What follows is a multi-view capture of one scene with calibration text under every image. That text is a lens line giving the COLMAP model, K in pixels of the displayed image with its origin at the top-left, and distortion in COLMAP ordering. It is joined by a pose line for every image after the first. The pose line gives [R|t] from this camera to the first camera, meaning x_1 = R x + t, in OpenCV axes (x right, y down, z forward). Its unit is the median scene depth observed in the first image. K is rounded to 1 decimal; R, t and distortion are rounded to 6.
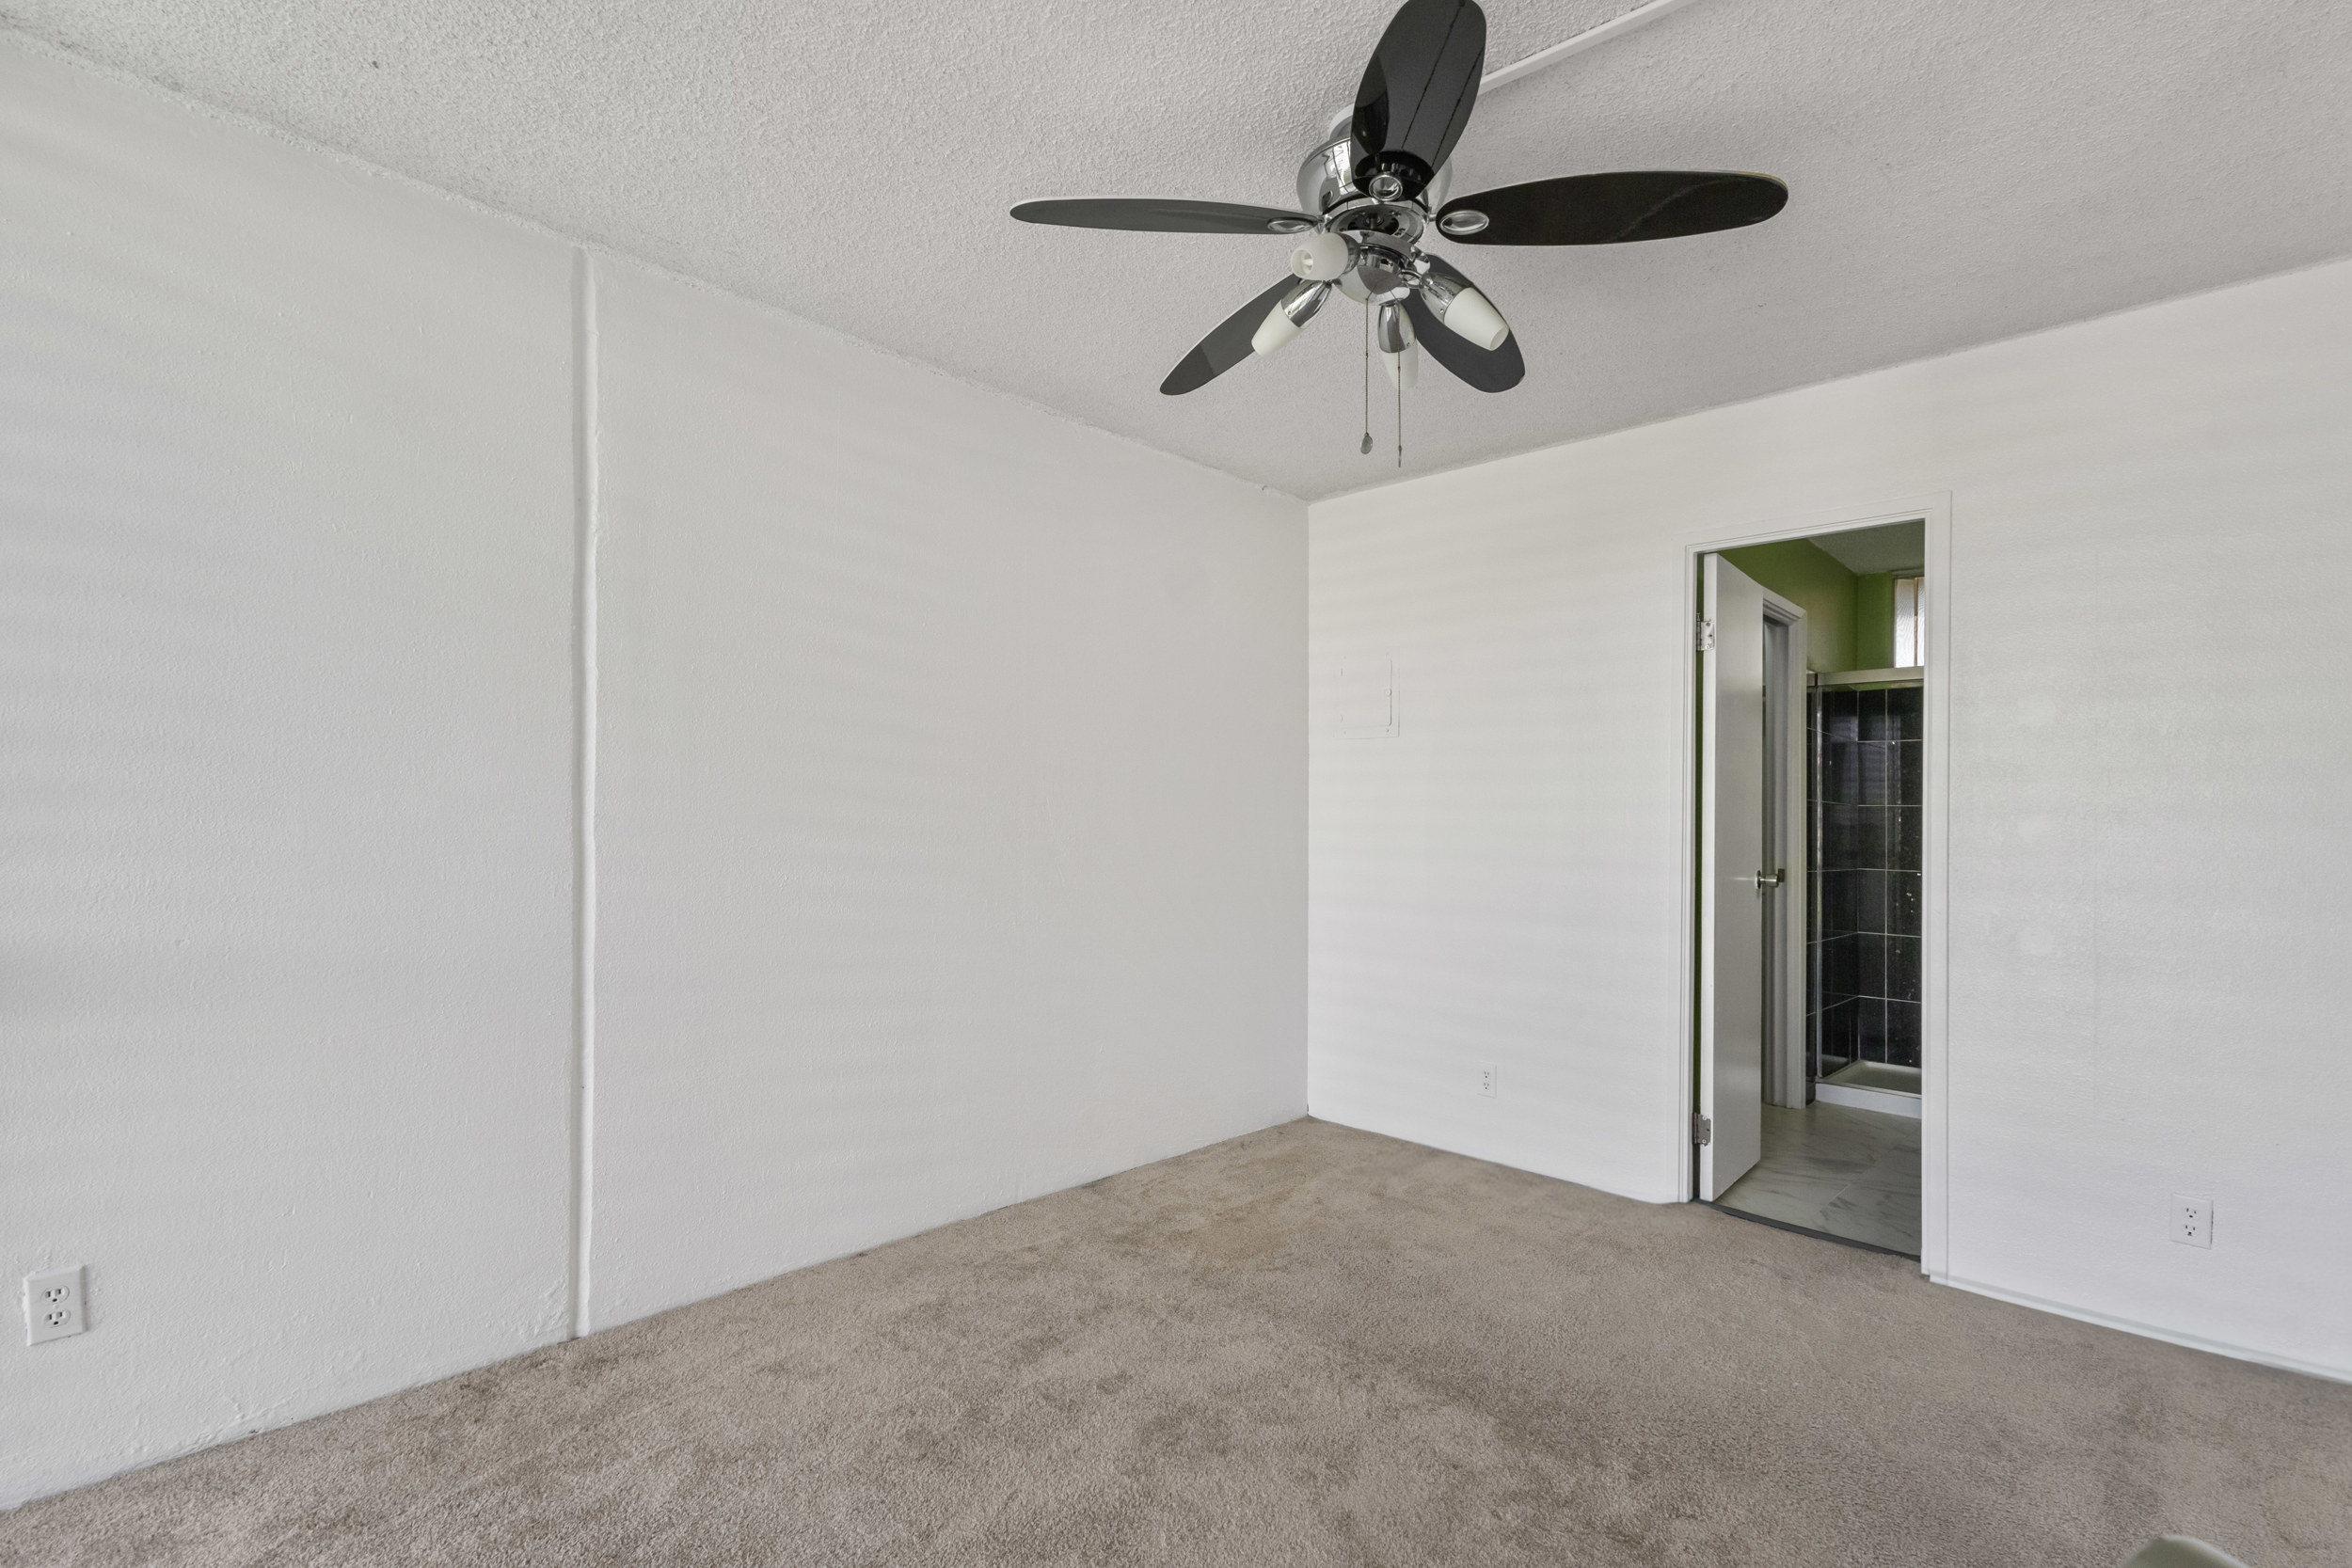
lens RADIAL K [[1096.3, 0, 1181.2], [0, 1096.3, 793.5], [0, 0, 1]] dist [0.004355, 0.000255]
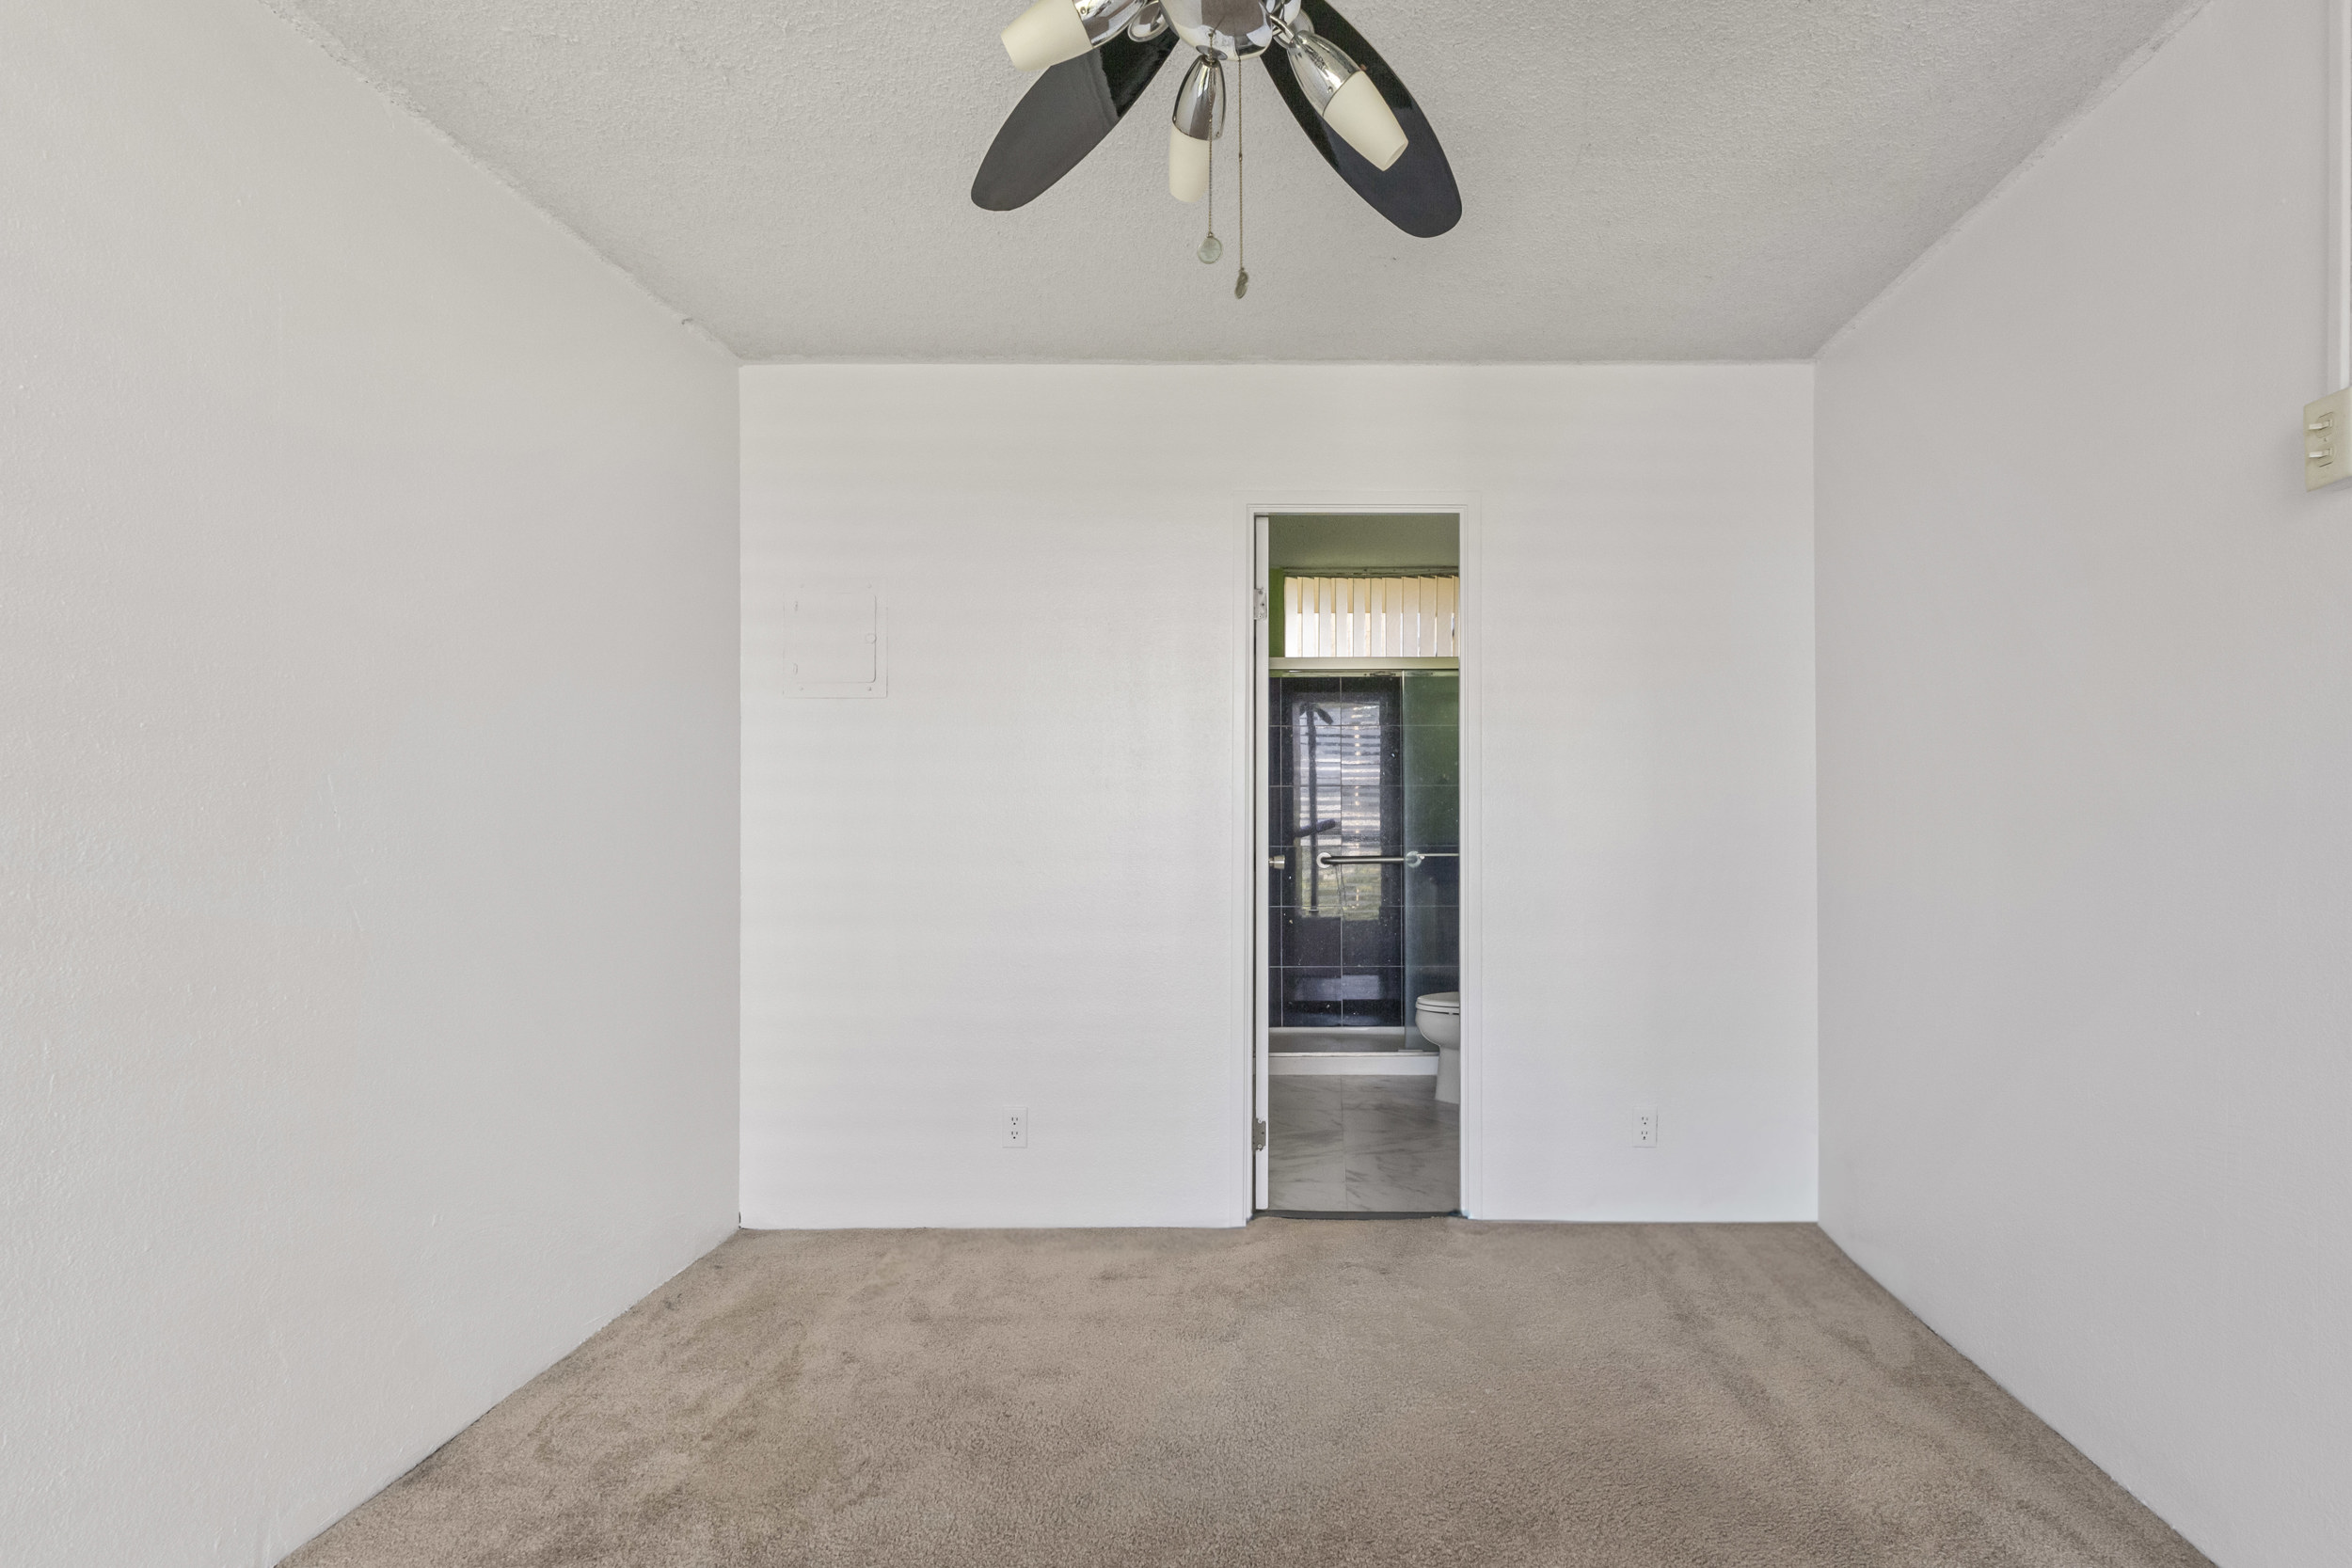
lens RADIAL K [[1096.3, 0, 1173.2], [0, 1096.3, 775.1], [0, 0, 1]] dist [0.004355, 0.000255]
pose [[0.718687, 0.004855, 0.695316, -0.210645], [-0.000827, 0.999981, -0.006127, 0.007376], [-0.695333, 0.003828, 0.718678, 0.355420]]
